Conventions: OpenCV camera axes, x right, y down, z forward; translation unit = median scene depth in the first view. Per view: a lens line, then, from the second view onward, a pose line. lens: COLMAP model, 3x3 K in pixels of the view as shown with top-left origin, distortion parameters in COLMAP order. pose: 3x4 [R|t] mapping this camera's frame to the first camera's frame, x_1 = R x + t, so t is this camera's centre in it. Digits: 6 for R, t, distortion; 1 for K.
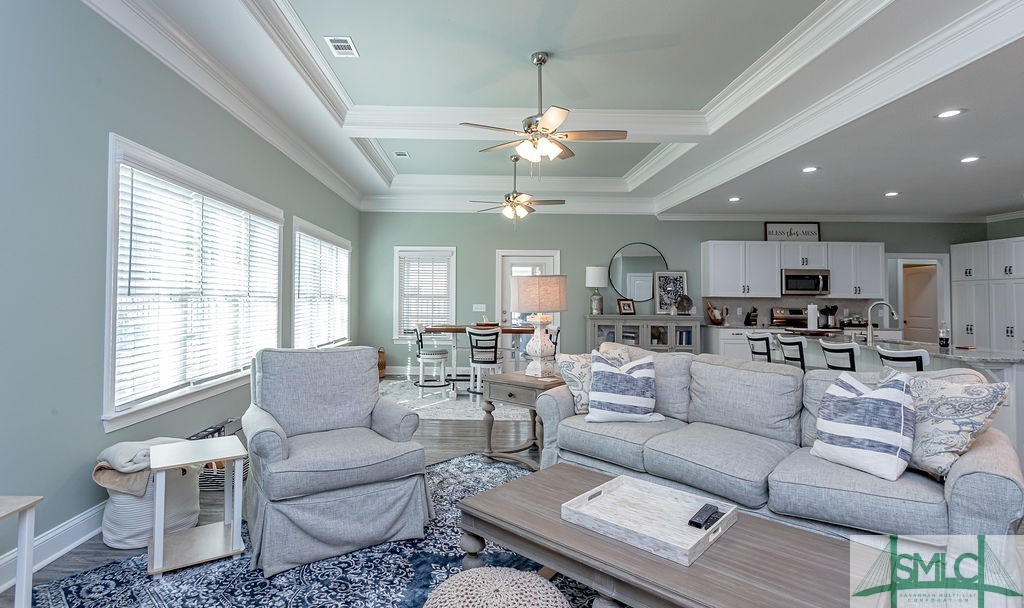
lens RADIAL K [[508.3, 0, 481.2], [0, 508.3, 284.2], [0, 0, 1]] dist [0.001509, 0.003580]
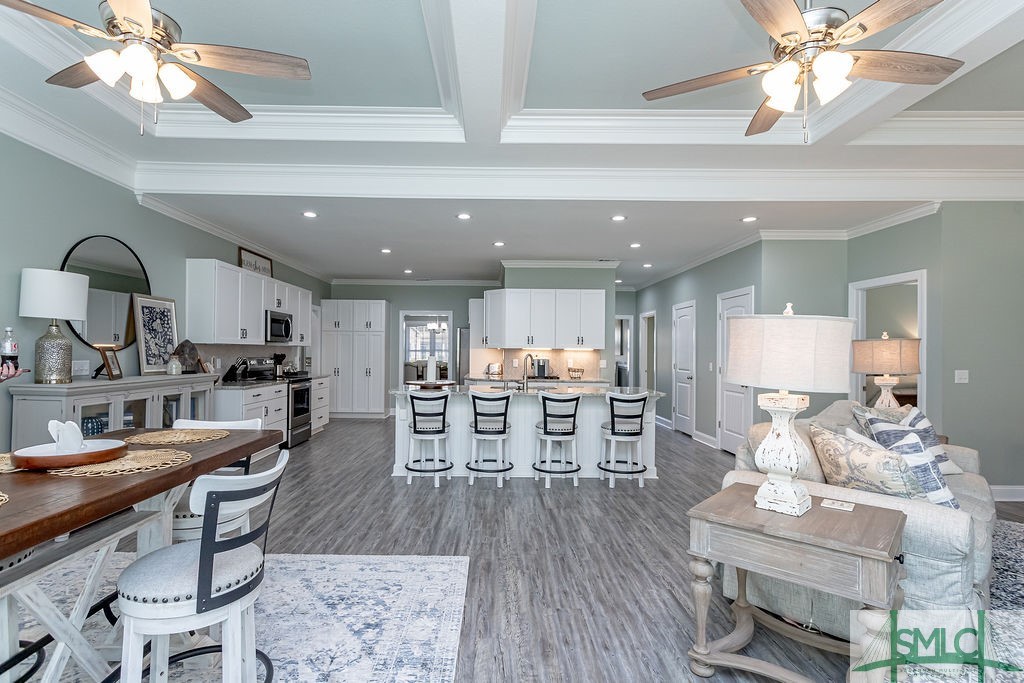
lens RADIAL K [[490.0, 0, 492.5], [0, 490.0, 352.0], [0, 0, 1]] dist [0.002884, 0.000735]
pose [[-0.003045, -0.012449, 0.999918, -0.193275], [-0.044518, 0.998933, 0.012301, 0.011427], [-0.999004, -0.044477, -0.003596, 0.637930]]
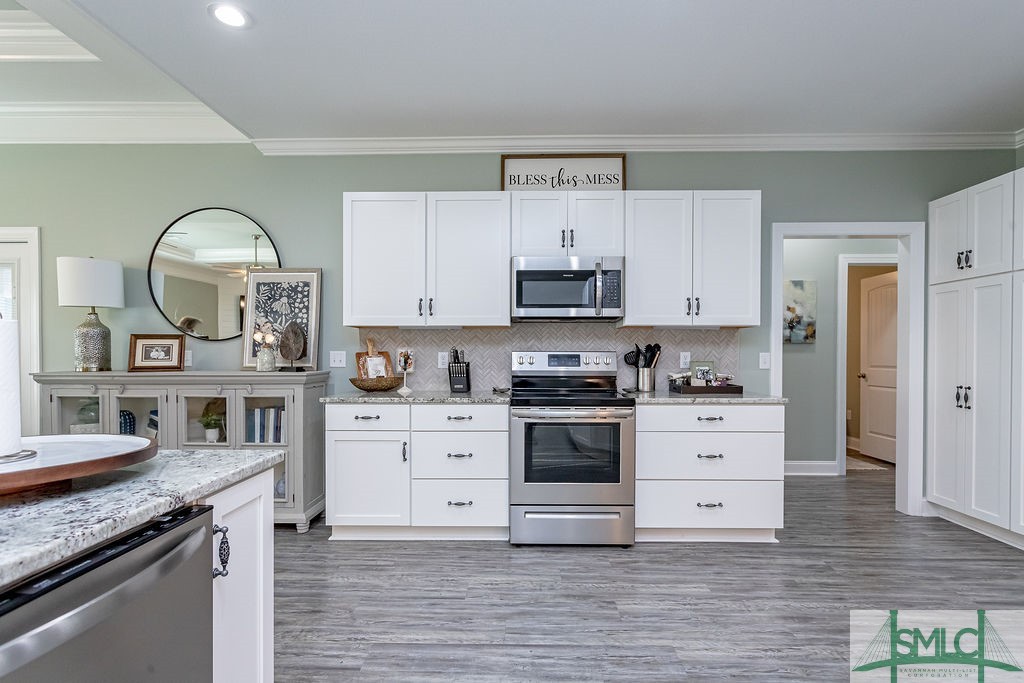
lens RADIAL K [[476.2, 0, 519.2], [0, 476.2, 365.5], [0, 0, 1]] dist [0.006947, -0.000634]
pose [[0.999901, -0.011412, -0.008233, 0.596902], [0.011800, 0.998738, 0.048826, 0.039523], [0.007665, -0.048918, 0.998773, 0.607511]]
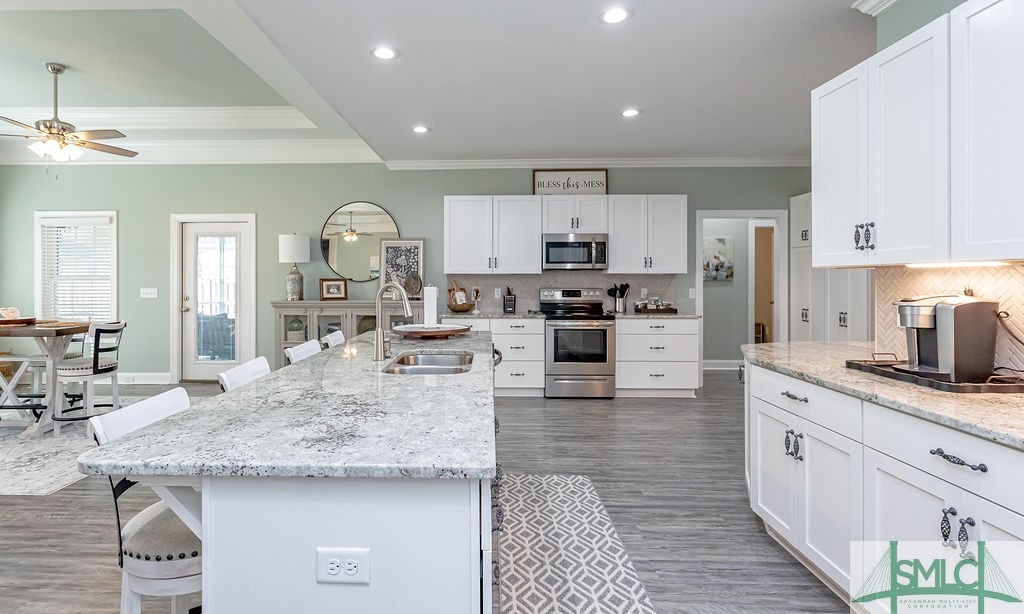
lens RADIAL K [[502.2, 0, 480.5], [0, 502.2, 279.0], [0, 0, 1]] dist [-0.002269, -0.000883]
pose [[0.999710, -0.012648, -0.020490, 0.515258], [0.013349, 0.999319, 0.034401, 0.007994], [0.020041, -0.034665, 0.999198, 0.290582]]
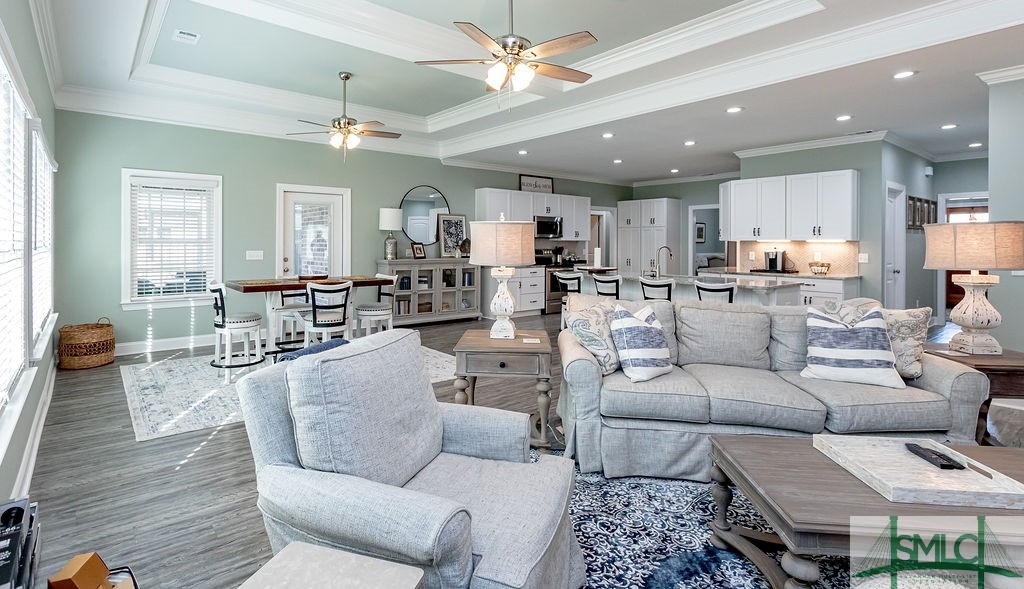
lens RADIAL K [[500.5, 0, 479.3], [0, 500.5, 242.6], [0, 0, 1]] dist [-0.001330, 0.001900]
pose [[0.783245, -0.008159, 0.621659, -0.222794], [-0.015940, 0.999322, 0.033198, -0.004951], [-0.621509, -0.035911, 0.782584, 0.176256]]
